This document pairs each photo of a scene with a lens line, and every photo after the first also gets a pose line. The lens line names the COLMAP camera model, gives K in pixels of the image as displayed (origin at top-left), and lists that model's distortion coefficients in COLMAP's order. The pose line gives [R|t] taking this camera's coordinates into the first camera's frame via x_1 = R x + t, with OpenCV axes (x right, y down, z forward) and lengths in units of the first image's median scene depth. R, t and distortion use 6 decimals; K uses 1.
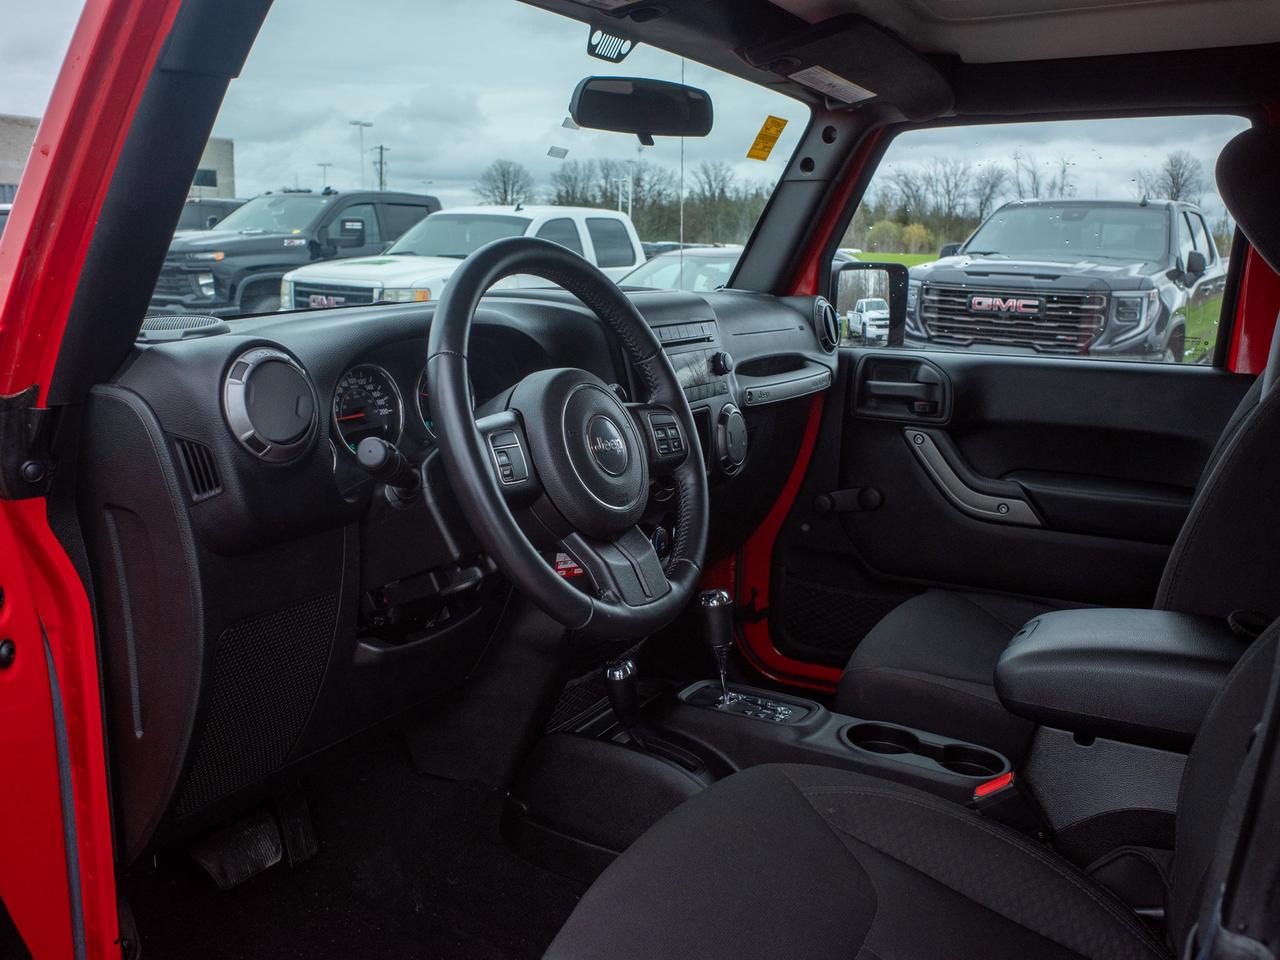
lens RADIAL K [[1154.1, 0, 632.7], [0, 1154.1, 481.2], [0, 0, 1]] dist [-0.068513, 0.067180]
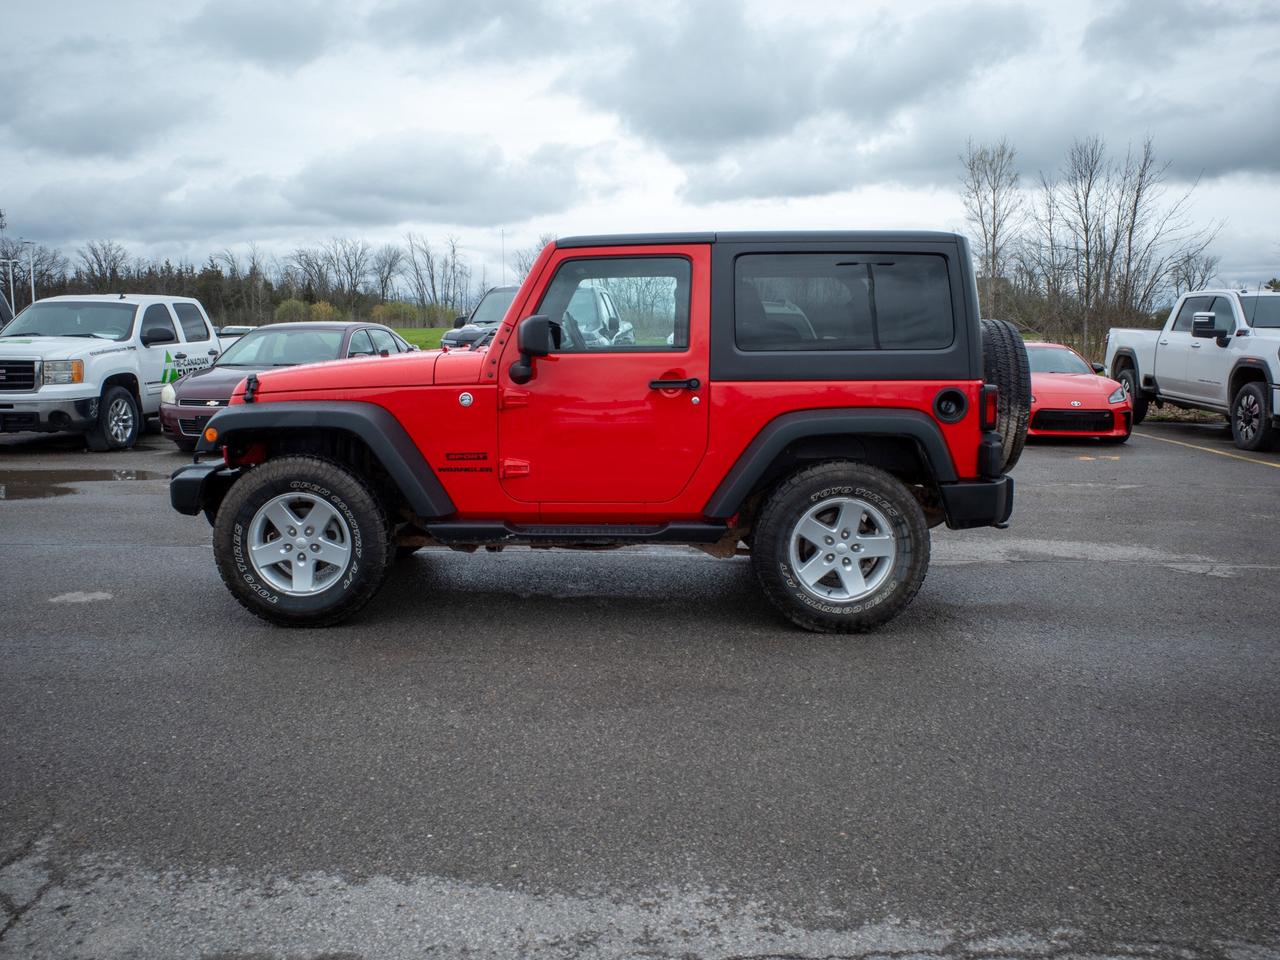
lens RADIAL K [[1154.1, 0, 632.7], [0, 1154.1, 481.2], [0, 0, 1]] dist [-0.068513, 0.067180]
pose [[0.873972, -0.084443, 0.478584, -0.362197], [0.115380, 0.992685, -0.035550, 0.116207], [-0.472082, 0.086289, 0.877322, -0.552098]]
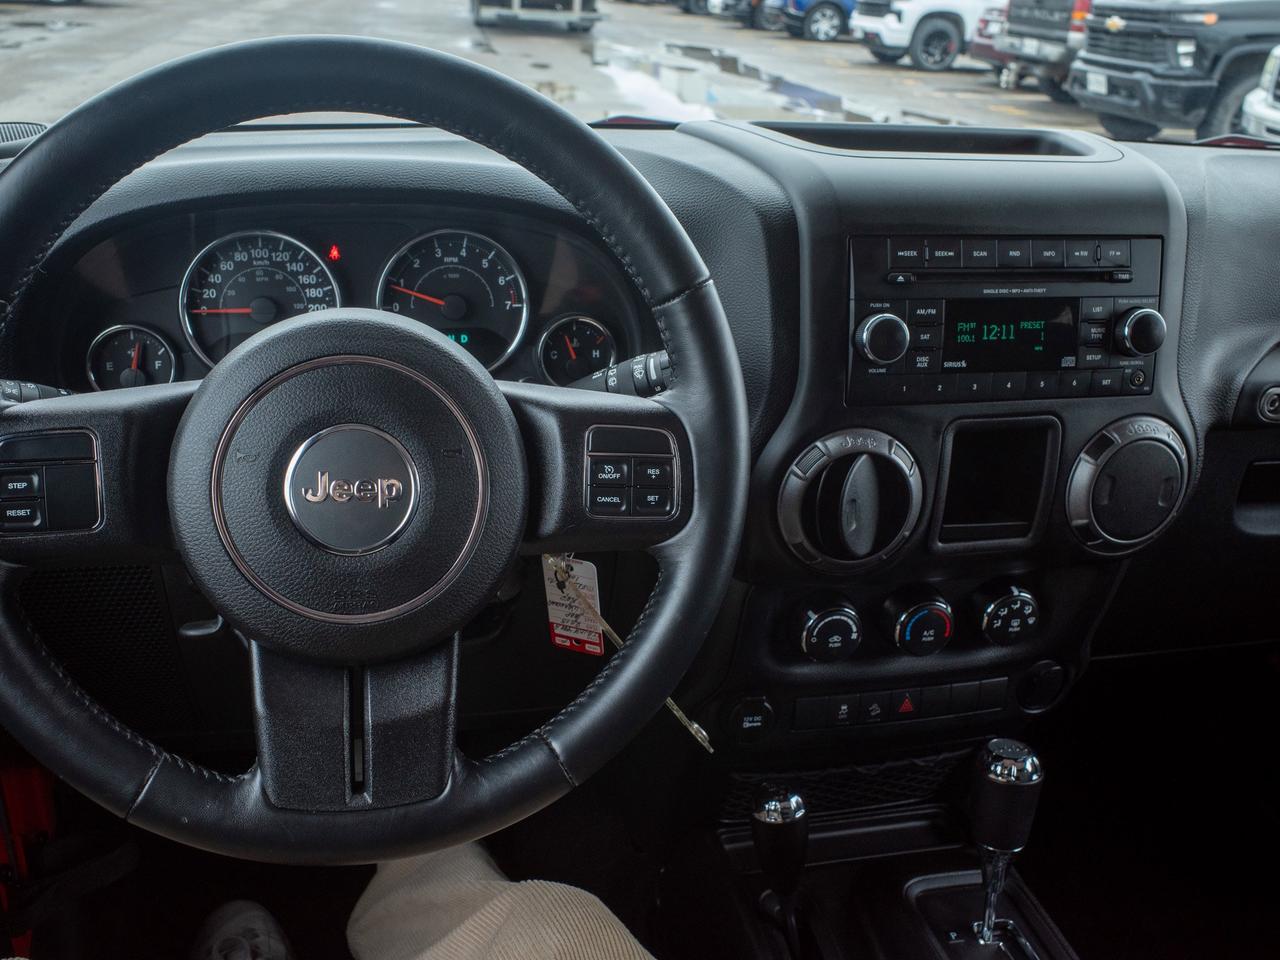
lens RADIAL K [[1154.1, 0, 632.7], [0, 1154.1, 481.2], [0, 0, 1]] dist [-0.068513, 0.067180]
pose [[0.656414, 0.323796, -0.681378, 0.052545], [-0.183276, 0.944592, 0.272316, -0.025070], [0.731799, -0.053872, 0.679388, 0.097768]]
